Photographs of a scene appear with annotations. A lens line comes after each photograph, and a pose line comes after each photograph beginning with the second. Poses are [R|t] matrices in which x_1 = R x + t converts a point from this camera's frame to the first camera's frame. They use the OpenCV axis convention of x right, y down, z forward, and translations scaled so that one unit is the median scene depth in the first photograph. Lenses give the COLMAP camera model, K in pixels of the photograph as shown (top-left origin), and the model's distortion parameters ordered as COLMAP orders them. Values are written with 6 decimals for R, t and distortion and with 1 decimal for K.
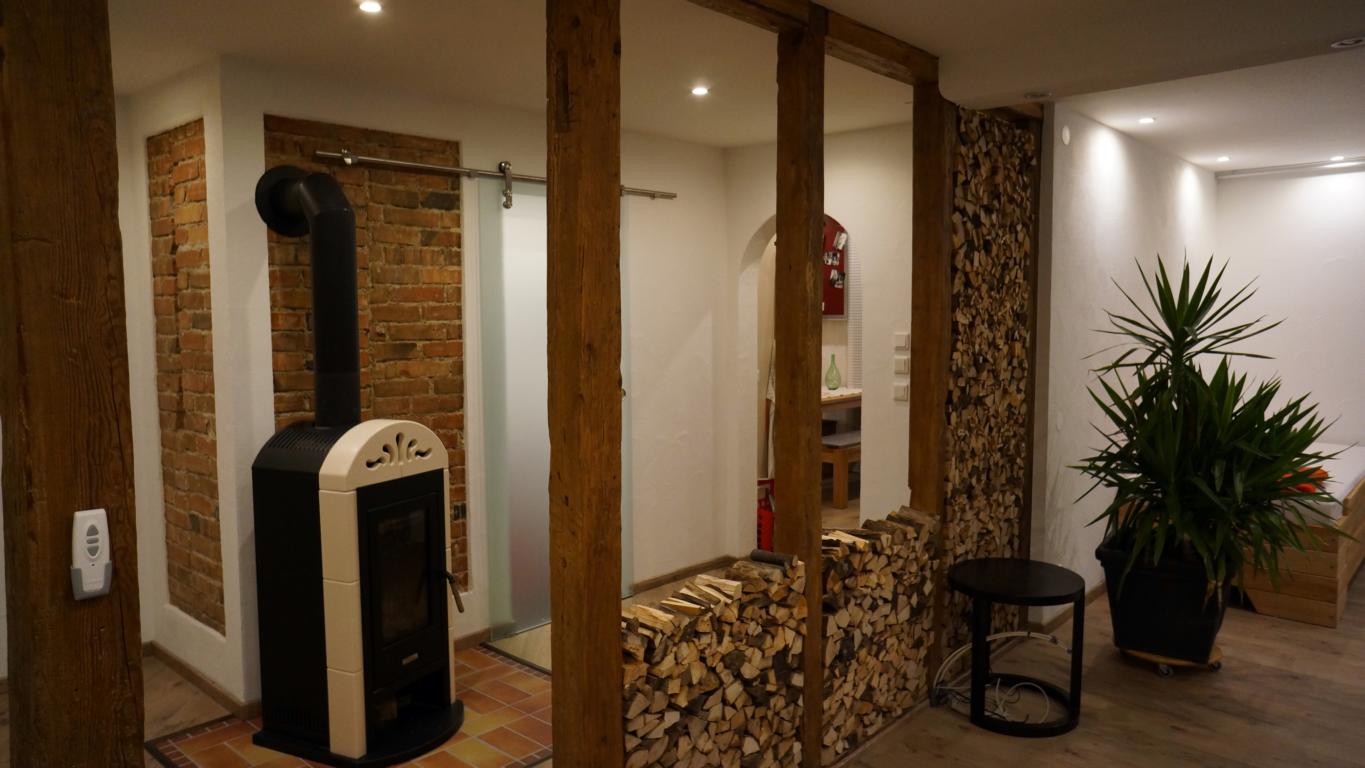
lens RADIAL K [[925.2, 0, 680.9], [0, 925.2, 381.8], [0, 0, 1]] dist [-0.067719, 0.092834]
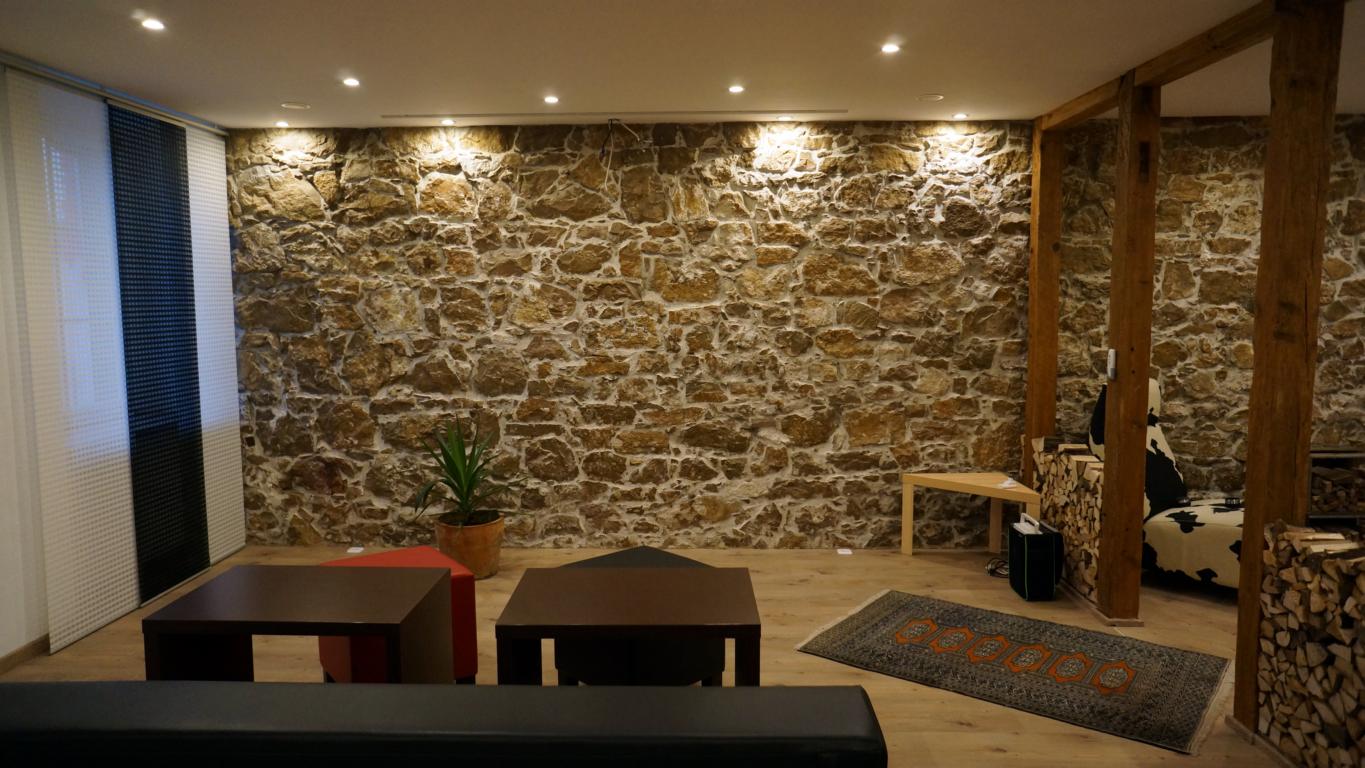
lens RADIAL K [[925.2, 0, 678.0], [0, 925.2, 382.1], [0, 0, 1]] dist [-0.067719, 0.092834]
pose [[-0.760171, 0.075149, -0.645363, 0.961655], [-0.041228, 0.985708, 0.163343, -0.073840], [0.648414, 0.150775, -0.746208, 0.947315]]
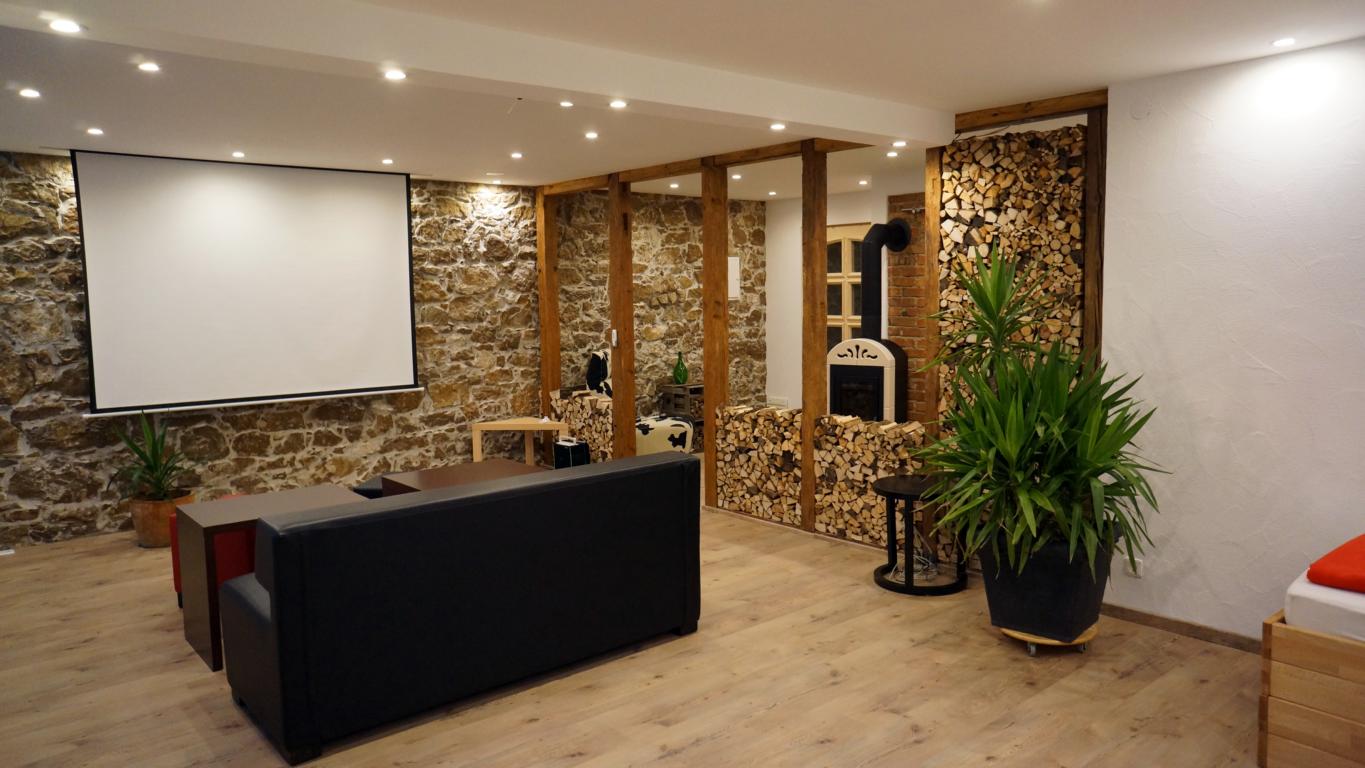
lens RADIAL K [[925.2, 0, 680.2], [0, 925.2, 383.6], [0, 0, 1]] dist [-0.067719, 0.092834]
pose [[-0.133318, 0.111572, -0.984773, 1.838645], [-0.063458, 0.990643, 0.120828, -0.086986], [0.989040, 0.078600, -0.124990, 0.835528]]
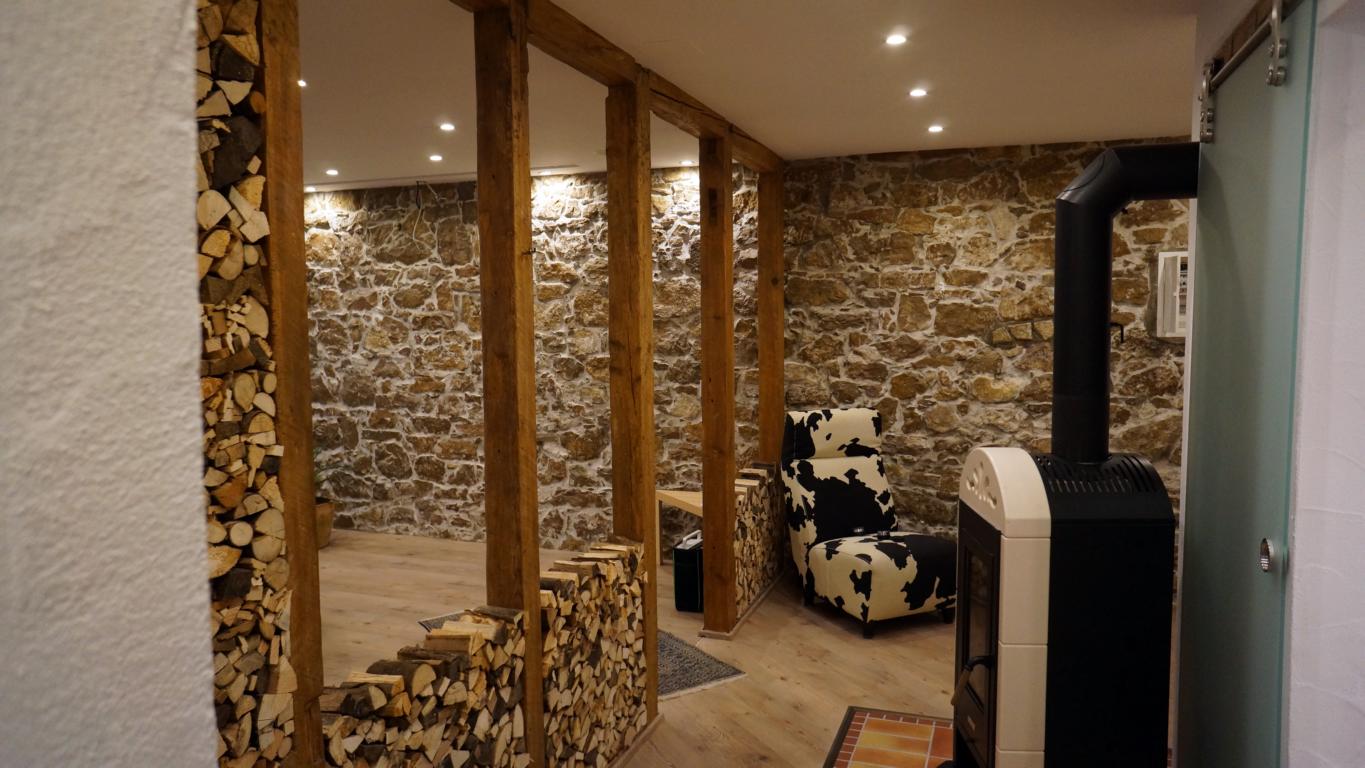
lens RADIAL K [[925.2, 0, 679.3], [0, 925.2, 384.7], [0, 0, 1]] dist [-0.067719, 0.092834]
pose [[-0.925486, 0.041487, -0.376504, 0.265055], [-0.017990, 0.988048, 0.153095, -0.136795], [0.378355, 0.148460, -0.913678, 1.609471]]
